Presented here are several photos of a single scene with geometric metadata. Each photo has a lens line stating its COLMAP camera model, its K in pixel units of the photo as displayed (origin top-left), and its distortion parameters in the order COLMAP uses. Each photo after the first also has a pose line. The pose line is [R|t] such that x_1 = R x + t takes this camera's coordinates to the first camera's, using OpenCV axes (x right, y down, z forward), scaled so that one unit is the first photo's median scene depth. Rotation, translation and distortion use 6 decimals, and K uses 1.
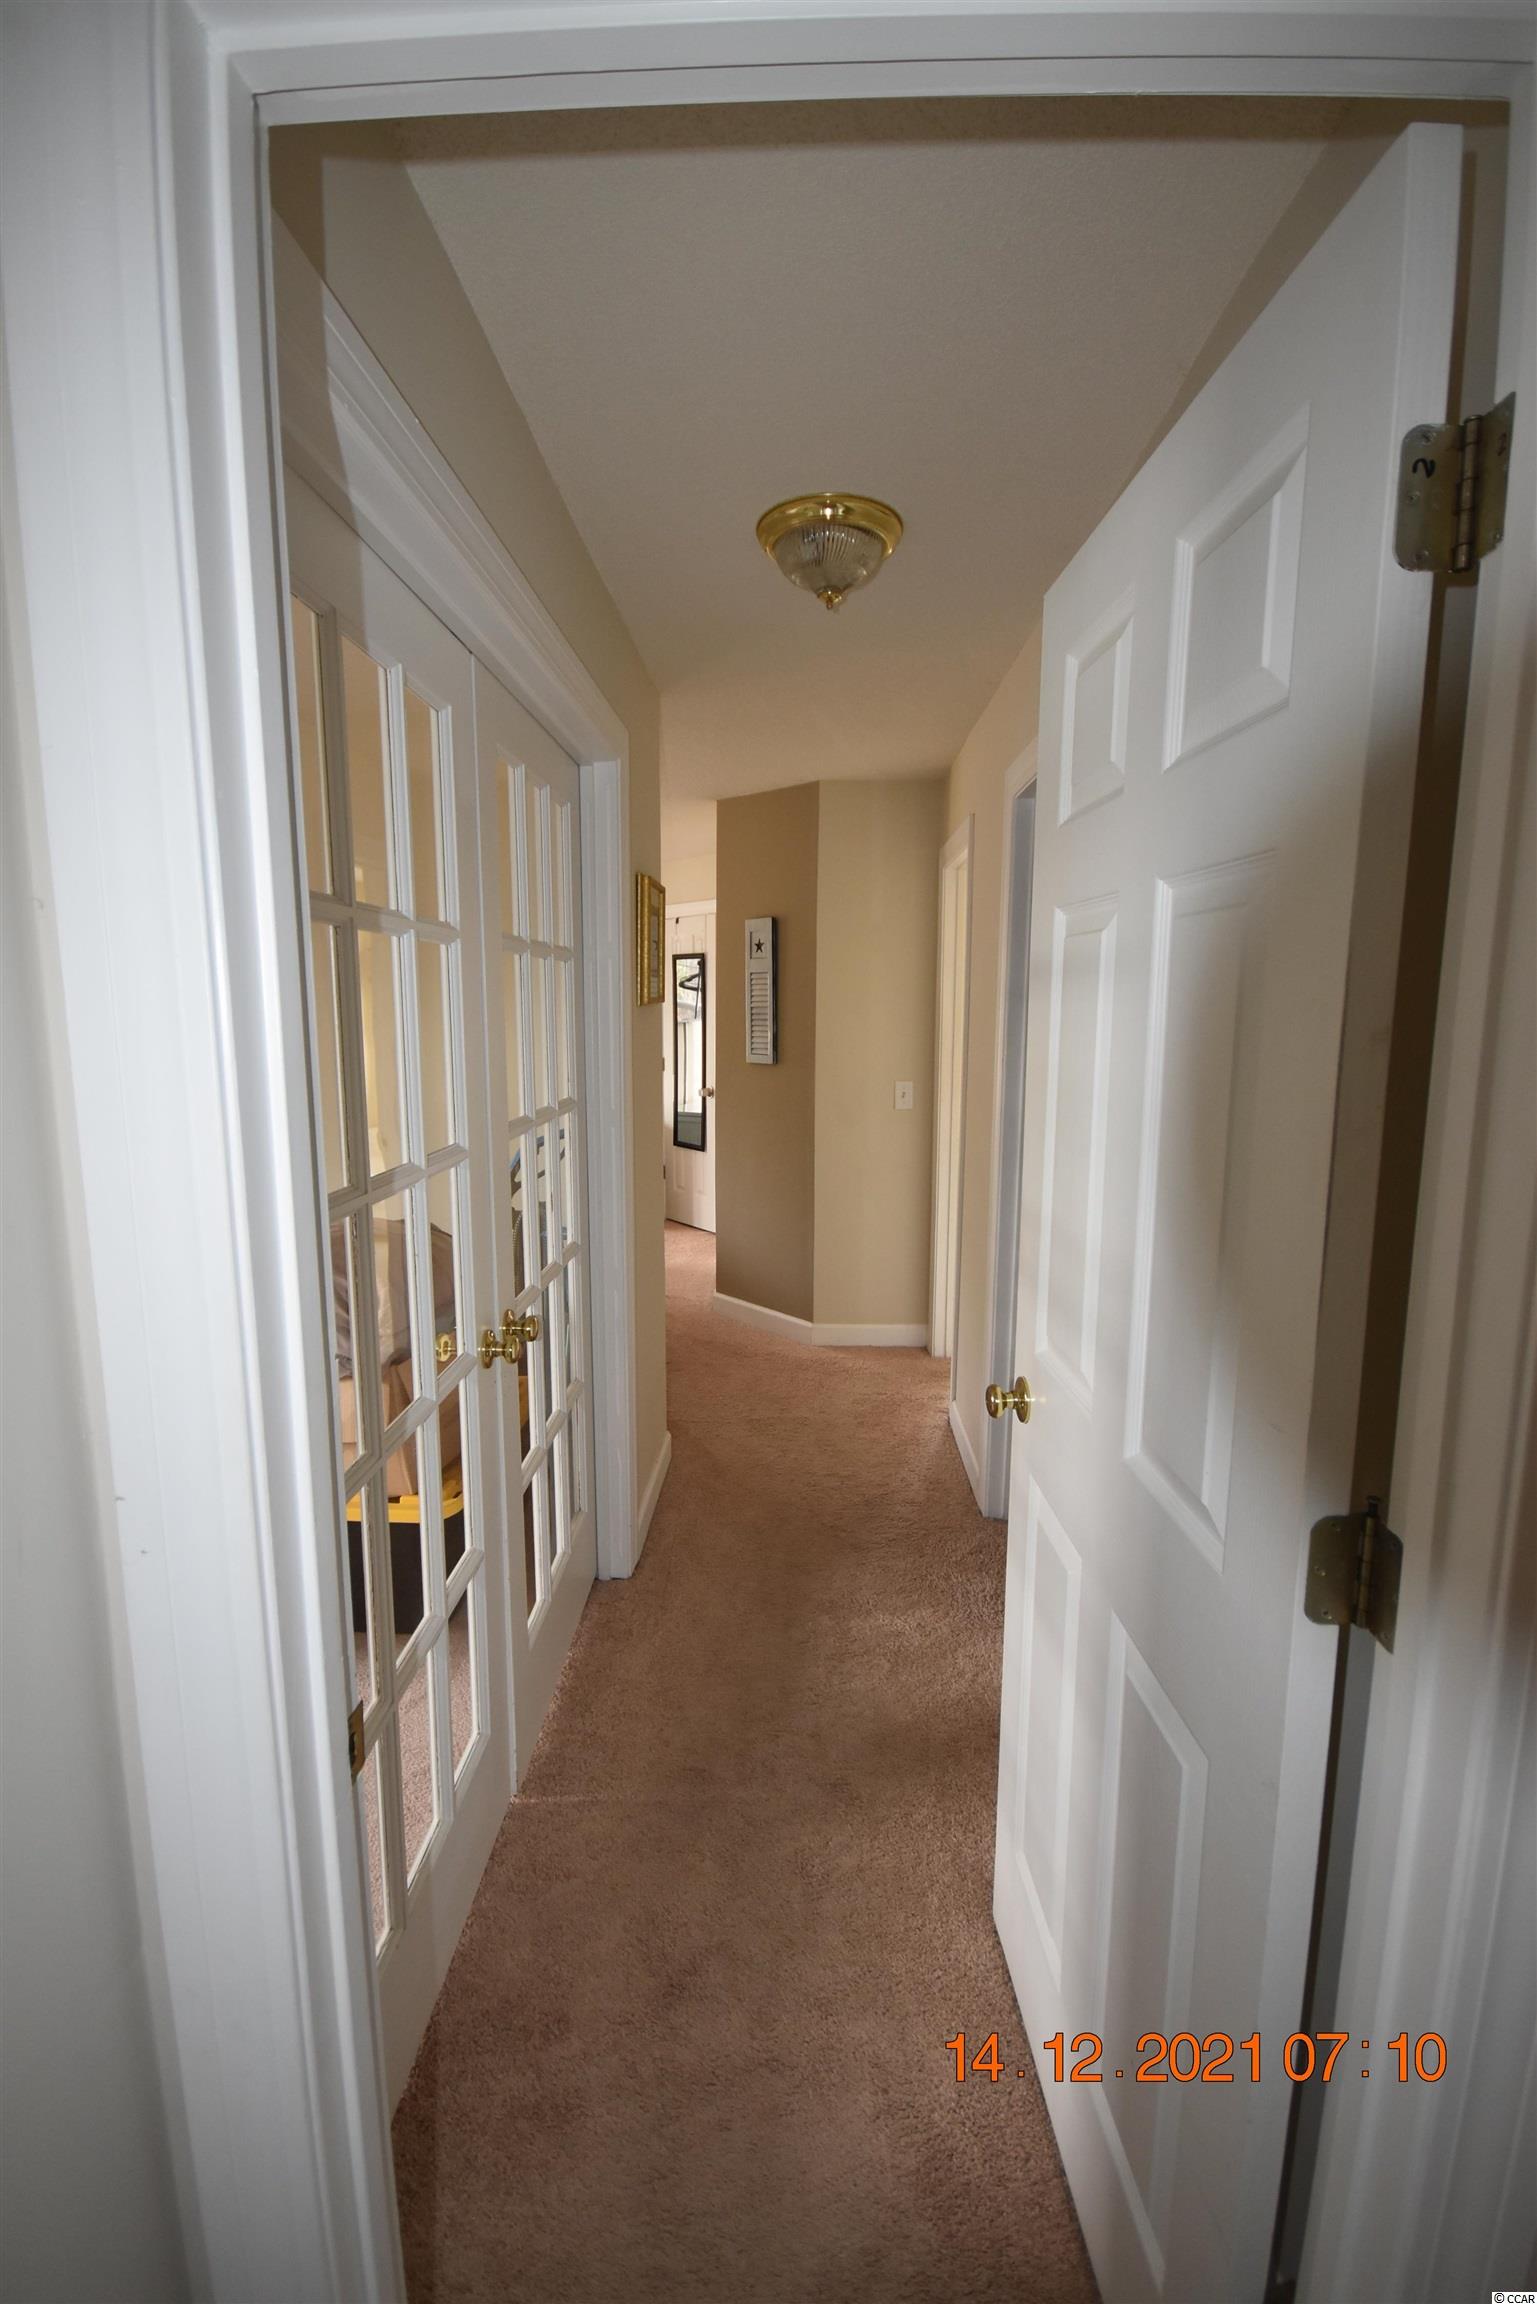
lens RADIAL K [[998.6, 0, 768.4], [0, 998.6, 1146.5], [0, 0, 1]] dist [-0.000212, 0.000012]
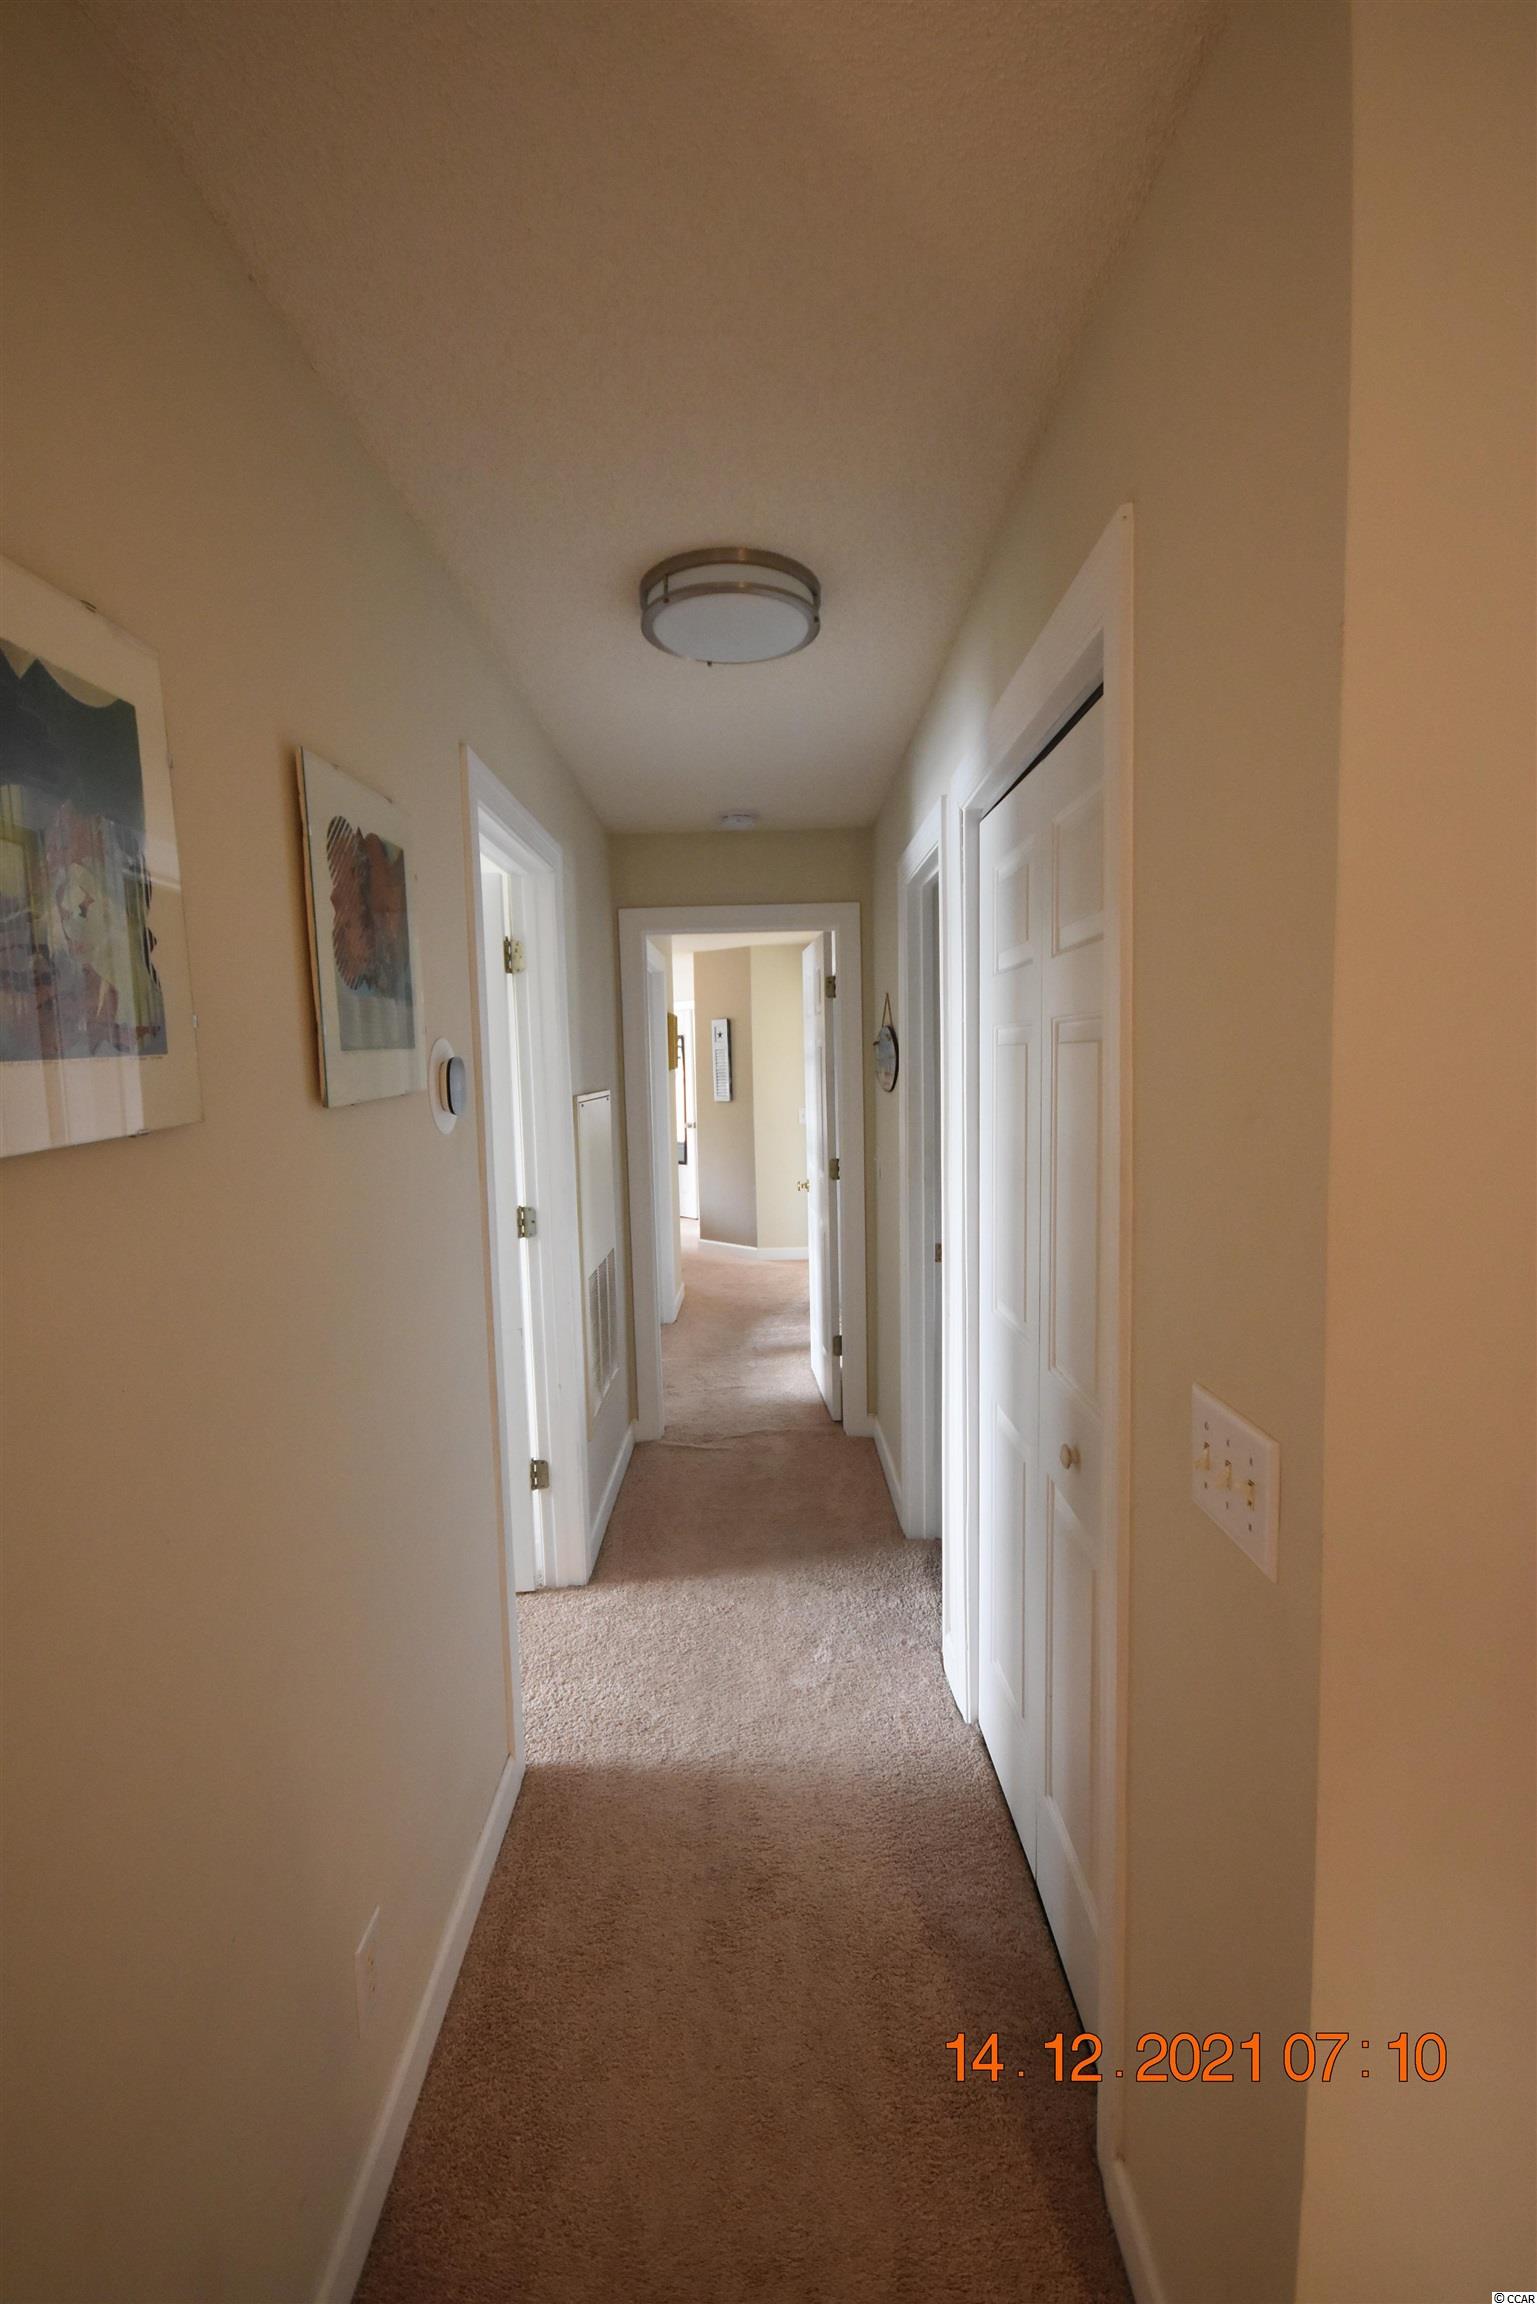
lens RADIAL K [[998.6, 0, 769.3], [0, 998.6, 1156.0], [0, 0, 1]] dist [-0.000212, 0.000012]
pose [[0.998610, -0.032035, 0.041855, -0.003029], [0.034347, 0.997855, -0.055733, 0.111973], [-0.039980, 0.057093, 0.997568, -0.740347]]
